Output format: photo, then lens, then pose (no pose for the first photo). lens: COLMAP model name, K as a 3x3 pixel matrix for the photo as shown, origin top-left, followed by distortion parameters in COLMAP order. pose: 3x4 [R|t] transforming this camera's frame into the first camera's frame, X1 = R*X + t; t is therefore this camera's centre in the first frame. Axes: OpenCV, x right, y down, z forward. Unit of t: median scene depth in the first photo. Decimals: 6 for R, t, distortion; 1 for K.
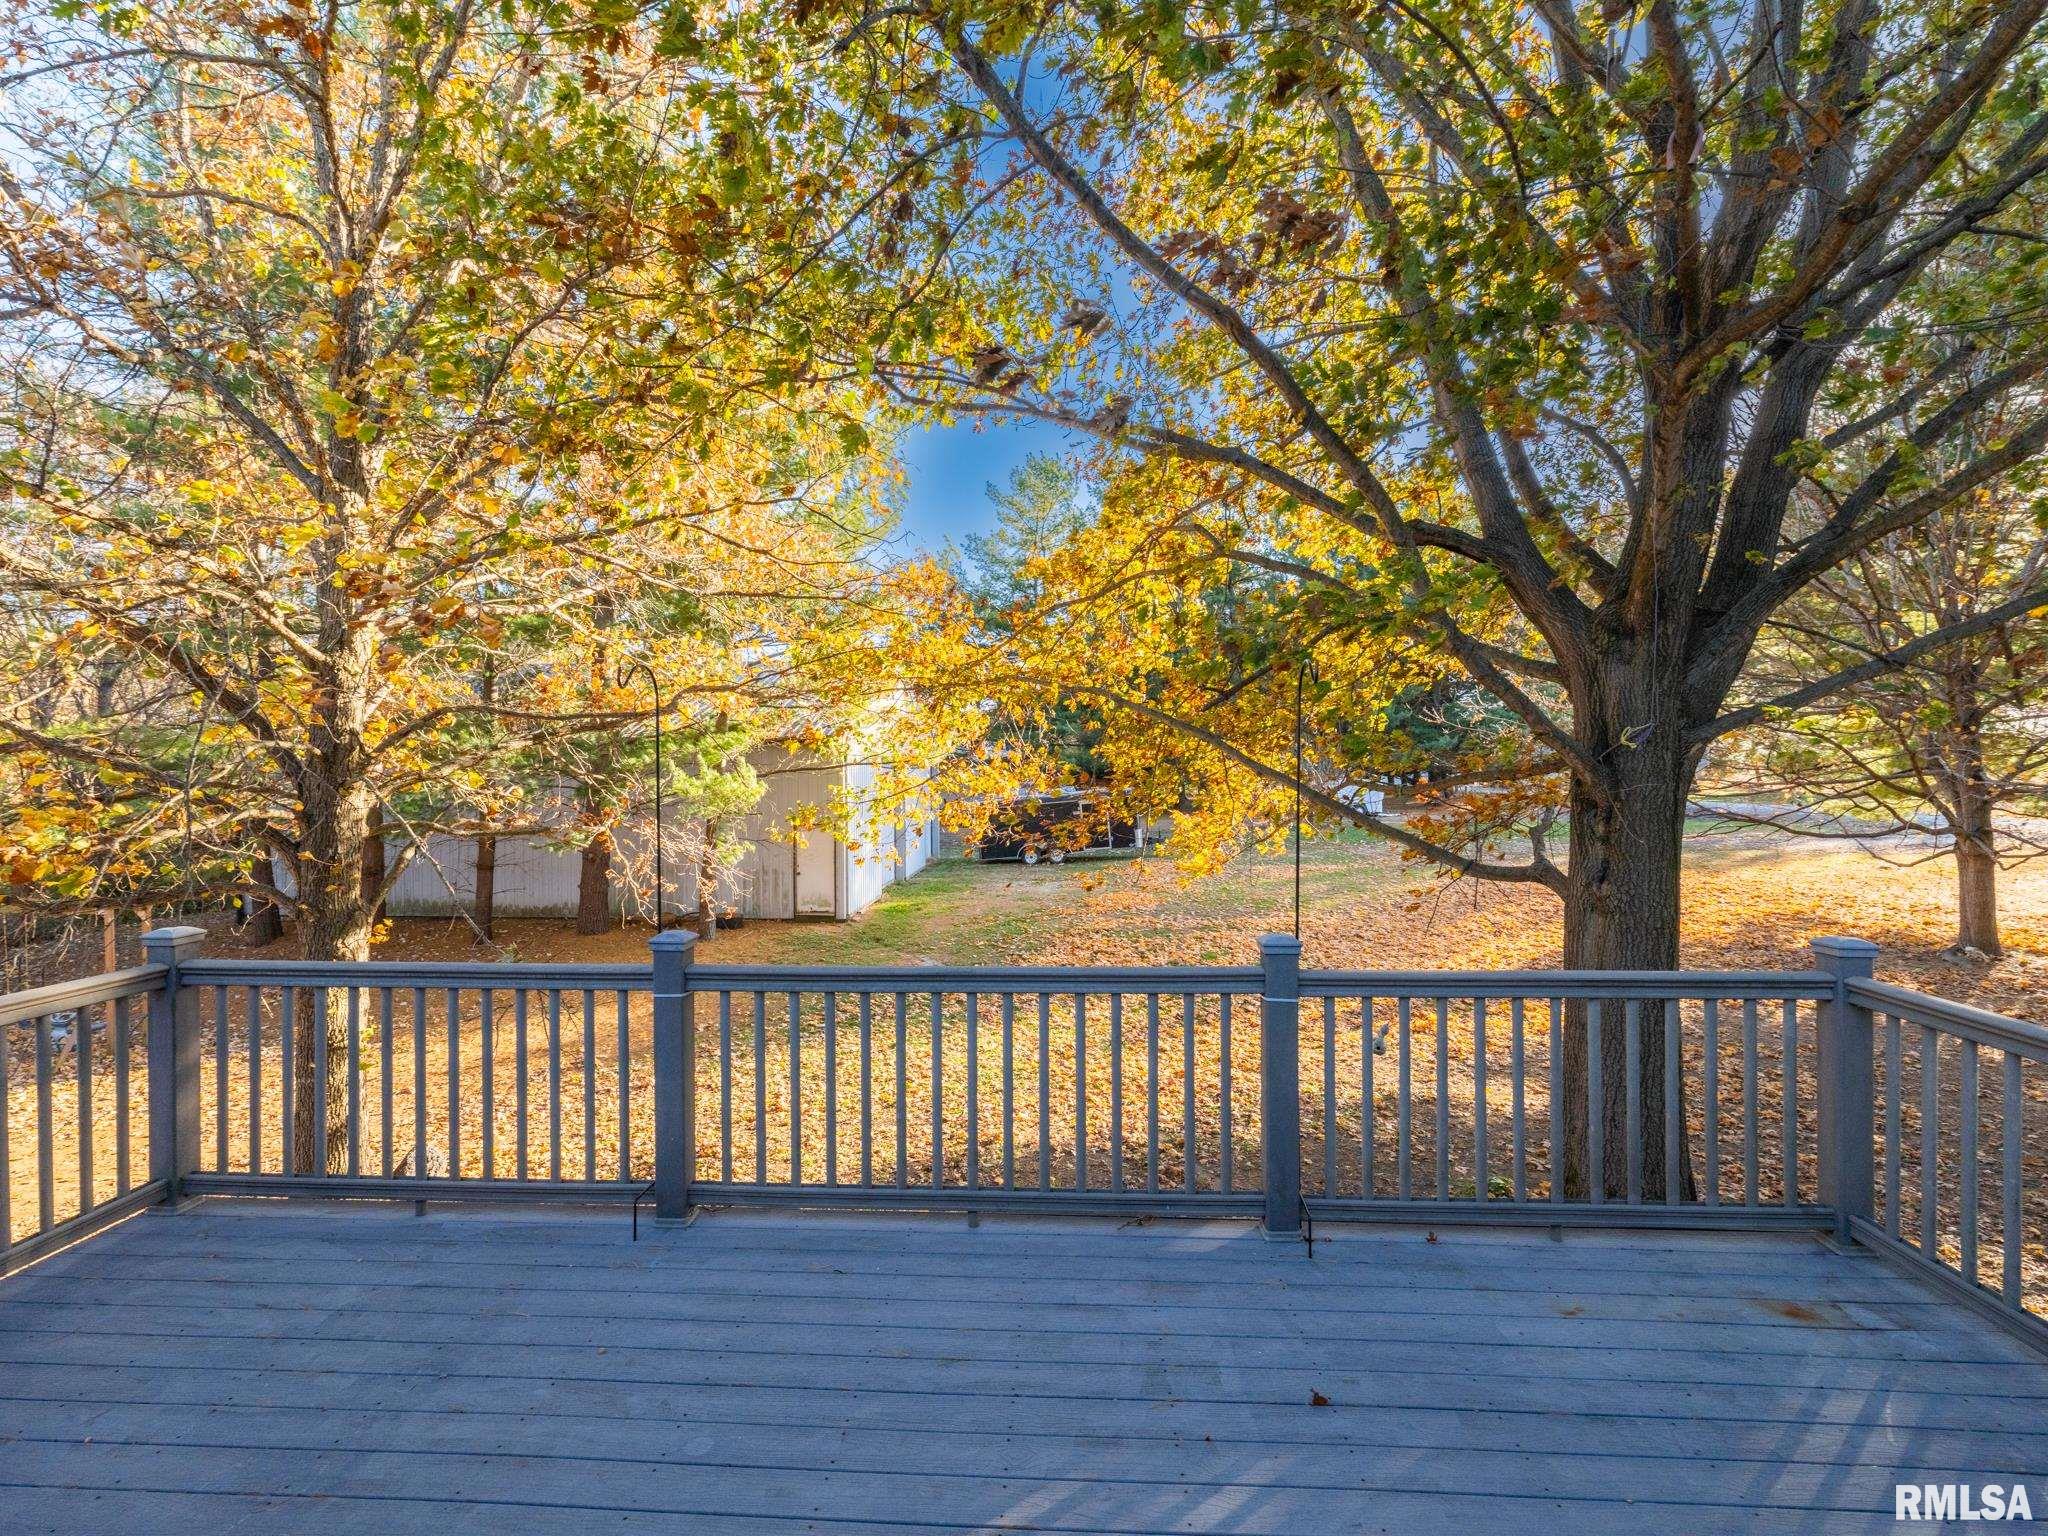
lens RADIAL K [[952.0, 0, 1026.6], [0, 952.0, 769.9], [0, 0, 1]] dist [0.006451, 0.000313]
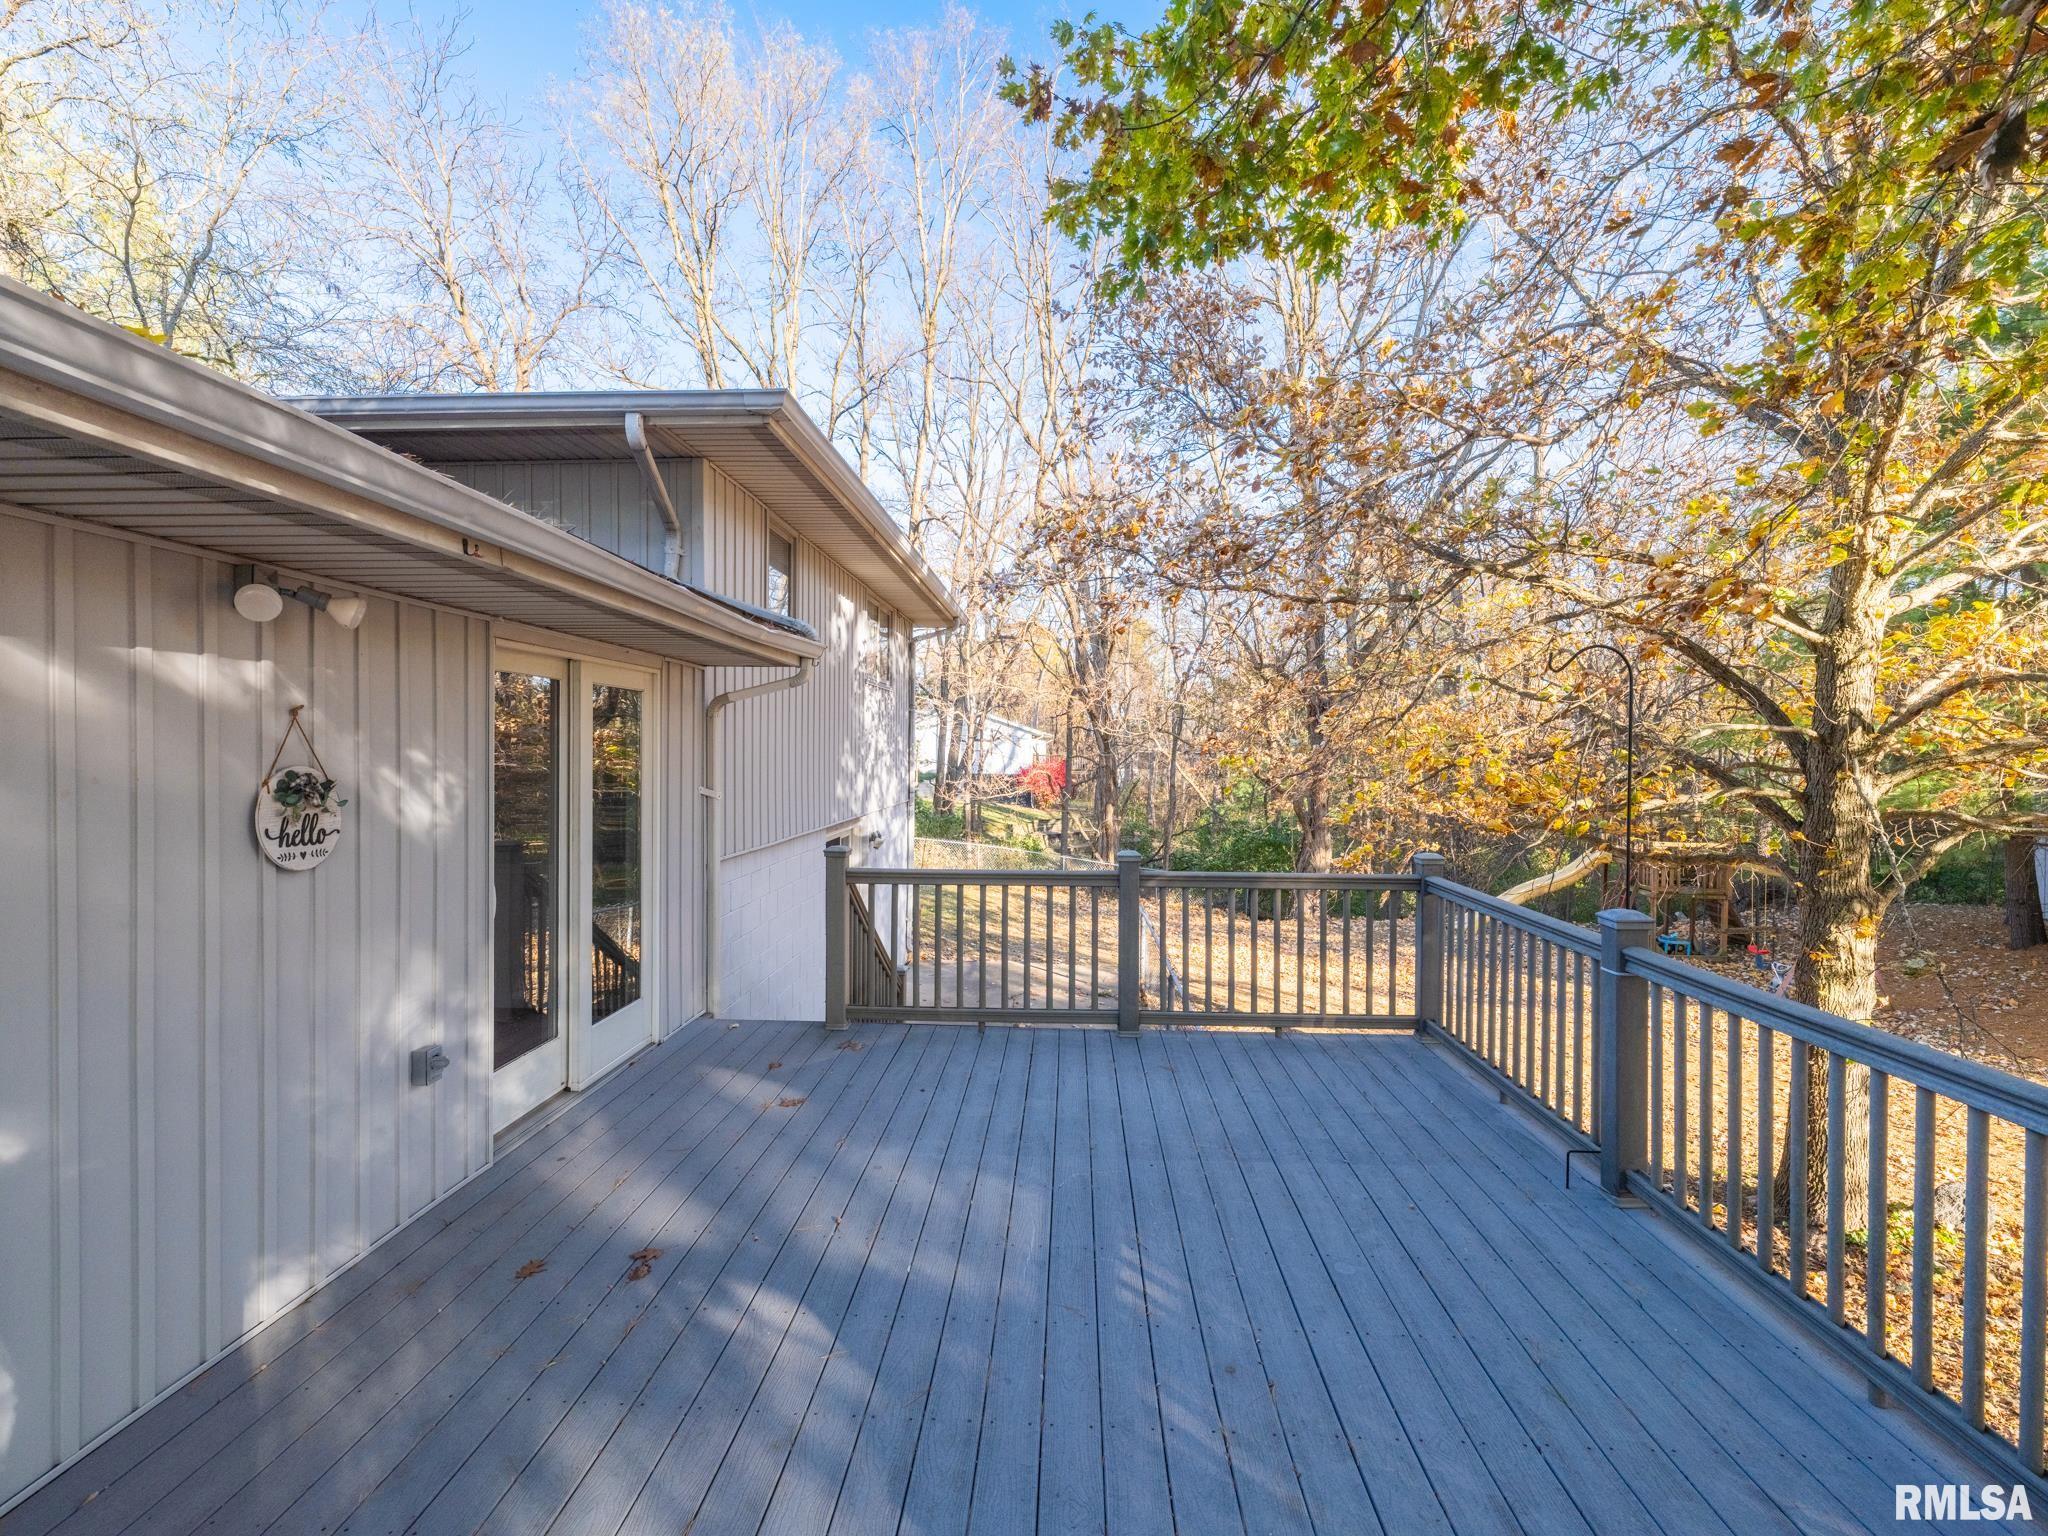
lens RADIAL K [[952.0, 0, 1025.5], [0, 952.0, 762.0], [0, 0, 1]] dist [0.006451, 0.000313]
pose [[0.005039, 0.013159, -0.999901, 0.274908], [-0.002041, 0.999911, 0.013149, -0.000569], [0.999985, 0.001975, 0.005066, 0.160285]]
